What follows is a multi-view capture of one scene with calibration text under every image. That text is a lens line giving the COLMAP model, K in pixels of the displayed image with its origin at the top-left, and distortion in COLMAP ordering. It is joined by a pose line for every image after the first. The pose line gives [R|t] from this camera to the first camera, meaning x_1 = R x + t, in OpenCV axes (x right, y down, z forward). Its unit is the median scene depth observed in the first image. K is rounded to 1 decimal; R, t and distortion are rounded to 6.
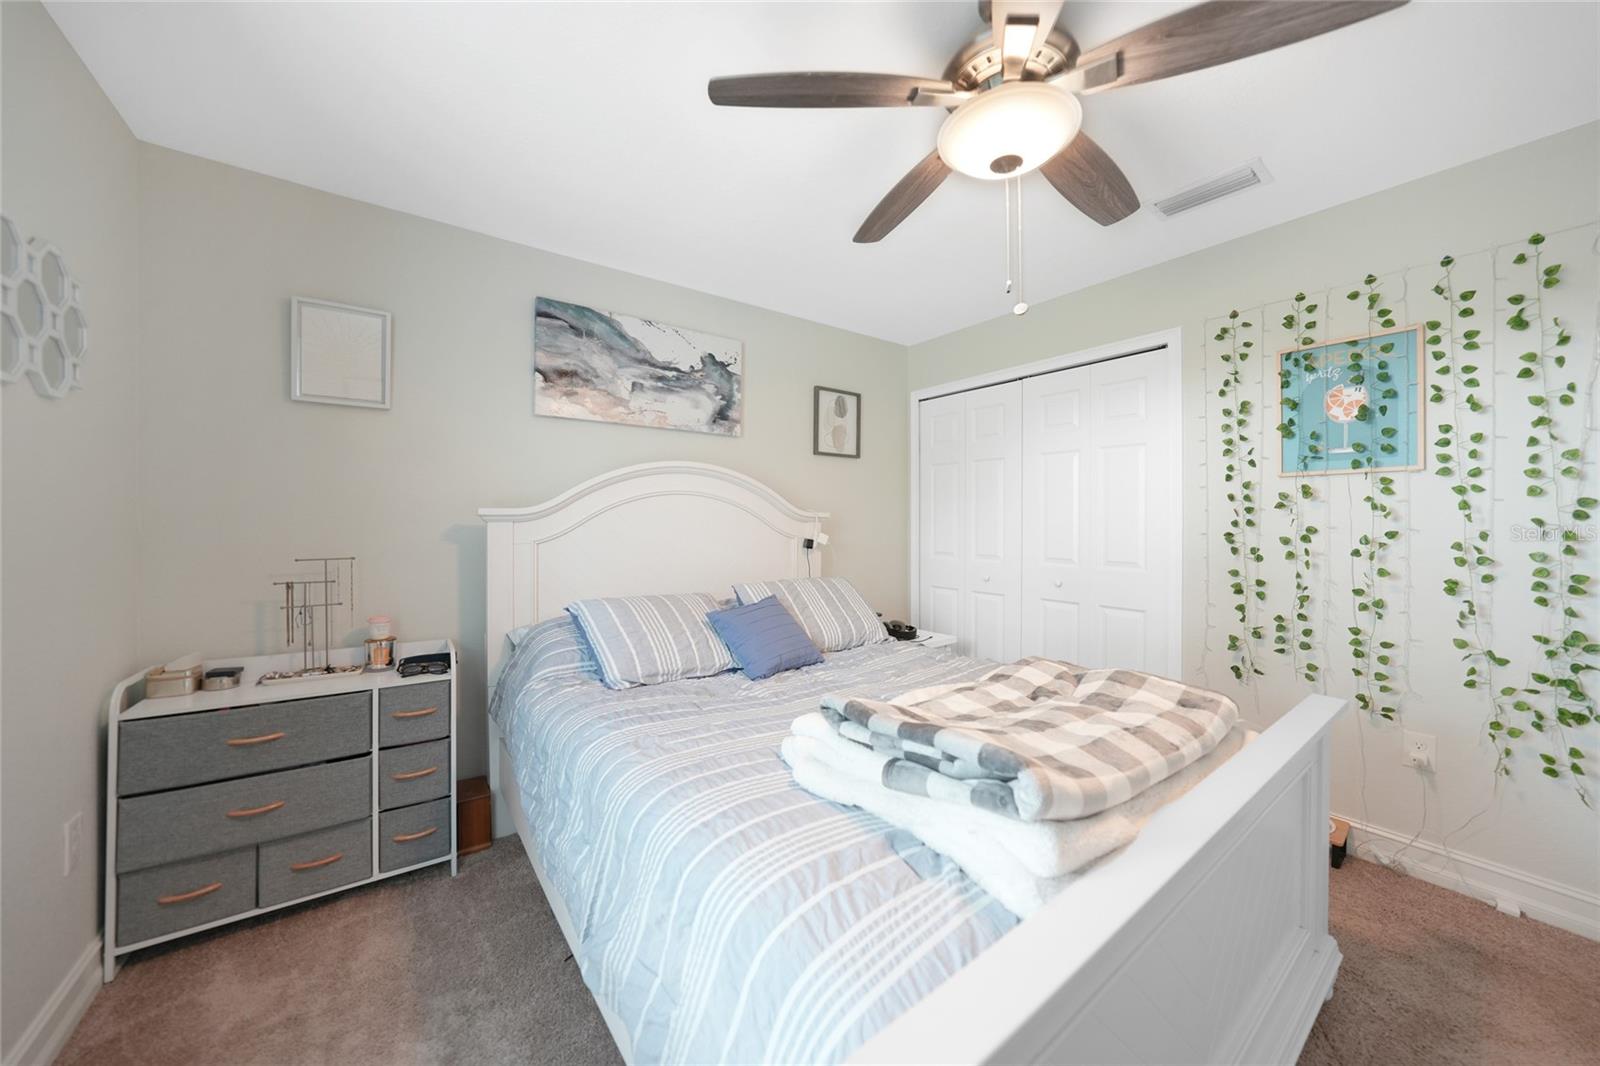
lens RADIAL K [[559.1, 0, 812.9], [0, 559.1, 525.6], [0, 0, 1]] dist [-0.021808, 0.006669]
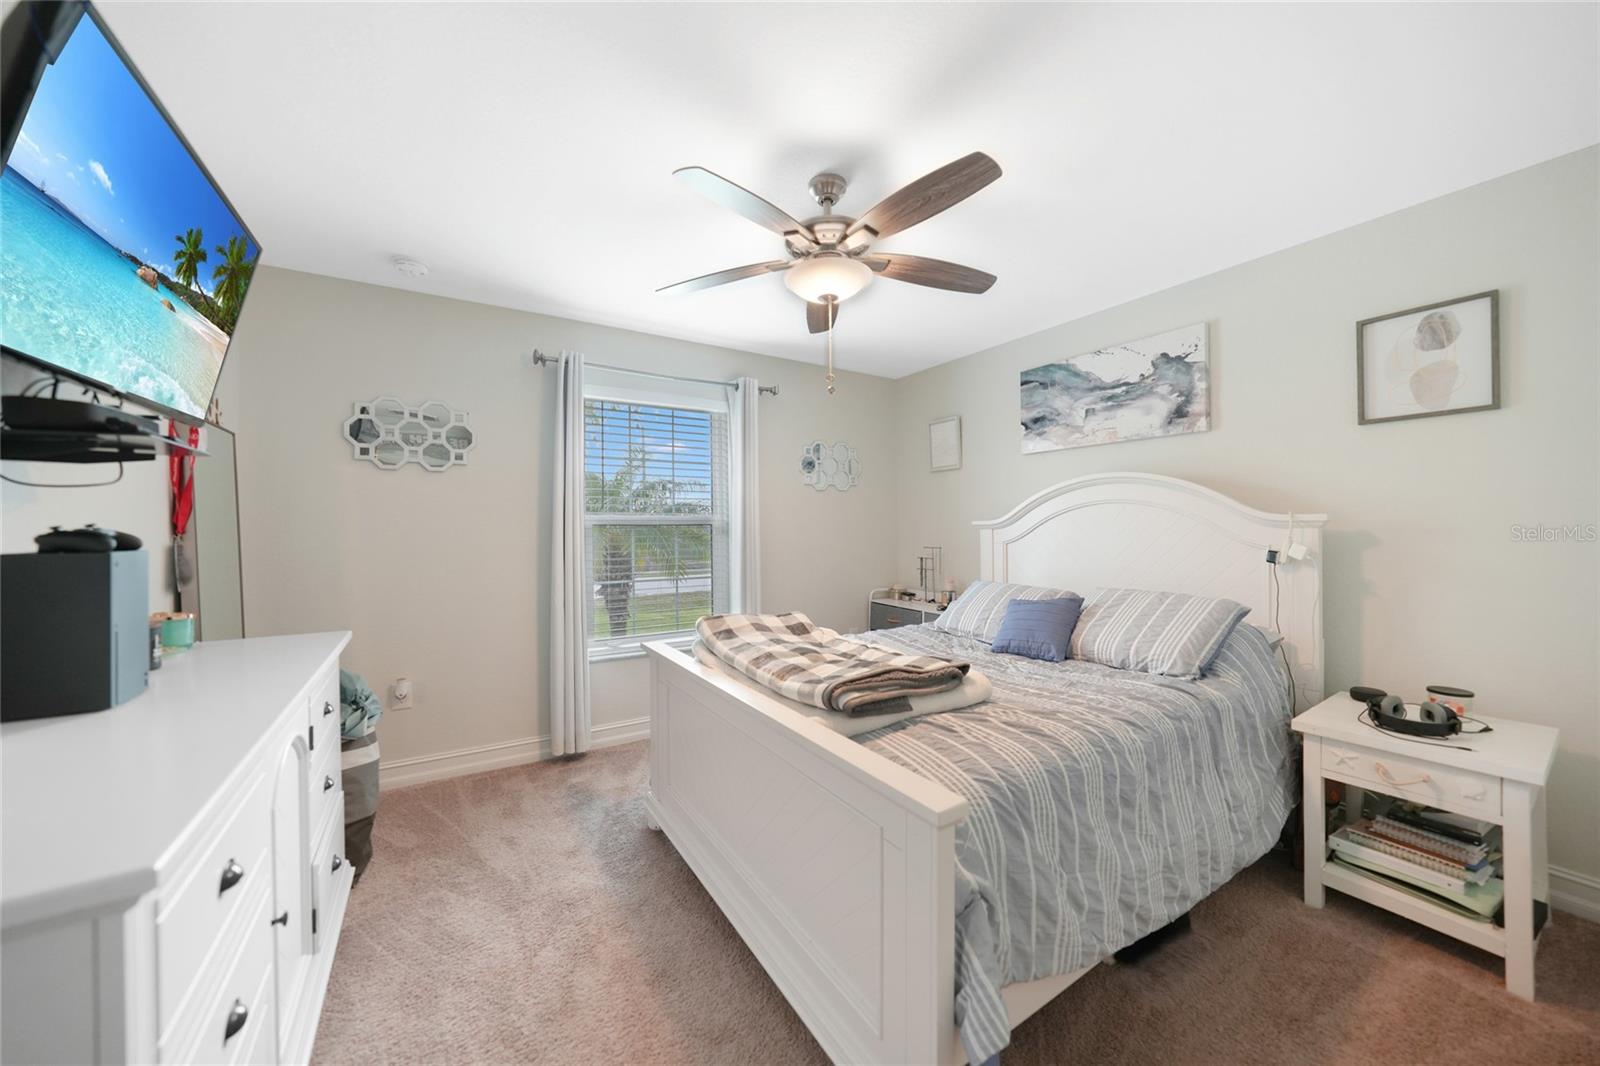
lens RADIAL K [[559.1, 0, 812.9], [0, 559.1, 525.6], [0, 0, 1]] dist [-0.021808, 0.006669]
pose [[-0.061352, -0.004579, -0.998106, 0.861461], [0.004191, 0.999979, -0.004845, -0.009266], [0.998107, -0.004480, -0.061332, 0.483931]]
